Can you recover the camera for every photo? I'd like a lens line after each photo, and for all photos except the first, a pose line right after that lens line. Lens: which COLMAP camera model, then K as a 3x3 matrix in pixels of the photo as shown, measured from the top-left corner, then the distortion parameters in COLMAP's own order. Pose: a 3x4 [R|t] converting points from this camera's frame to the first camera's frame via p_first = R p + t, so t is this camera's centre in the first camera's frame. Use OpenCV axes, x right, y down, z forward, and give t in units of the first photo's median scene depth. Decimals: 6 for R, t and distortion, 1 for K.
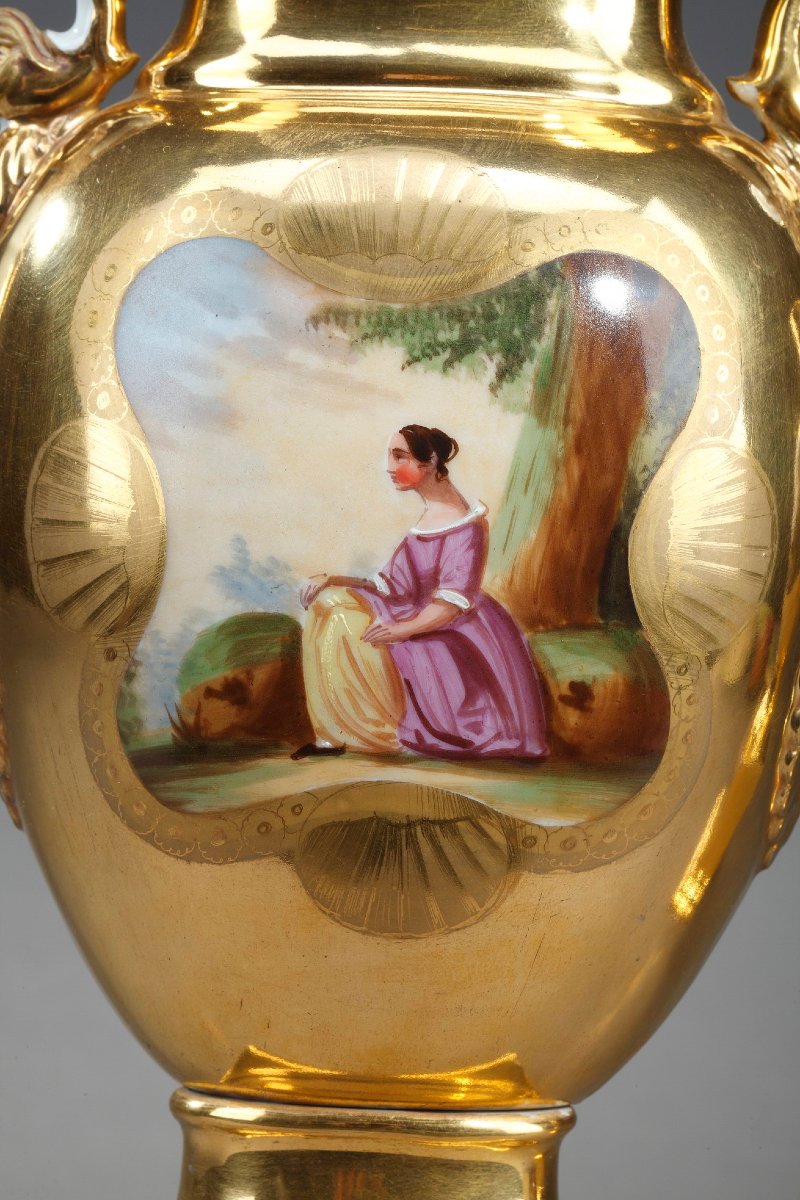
lens RADIAL K [[3723.8, 0, 404.6], [0, 3723.8, 601.2], [0, 0, 1]] dist [0.053400, 0.297907]
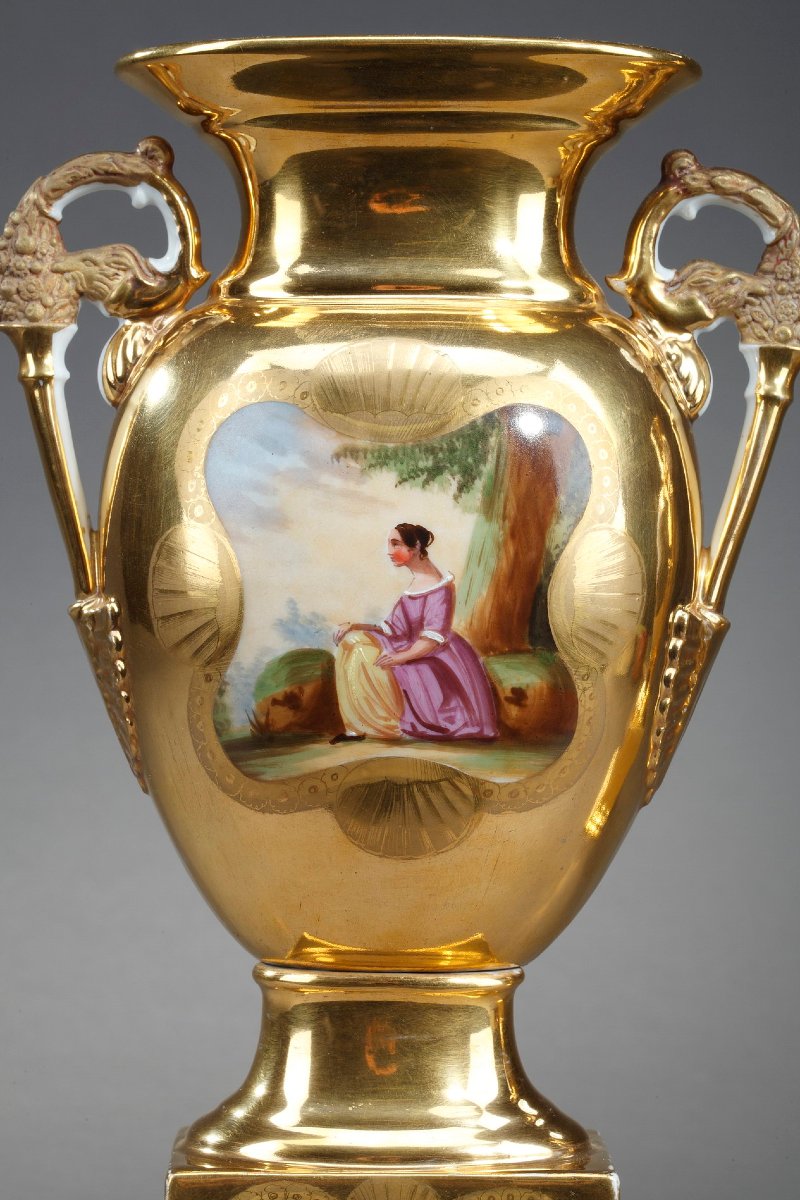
lens RADIAL K [[3569.5, 0, 398.5], [0, 3569.5, 598.8], [0, 0, 1]] dist [0.041254, 0.039833]
pose [[0.999524, -0.029236, 0.009855, -0.014999], [0.029023, 0.999356, 0.021096, -0.046503], [-0.010466, -0.020799, 0.999729, -0.453854]]
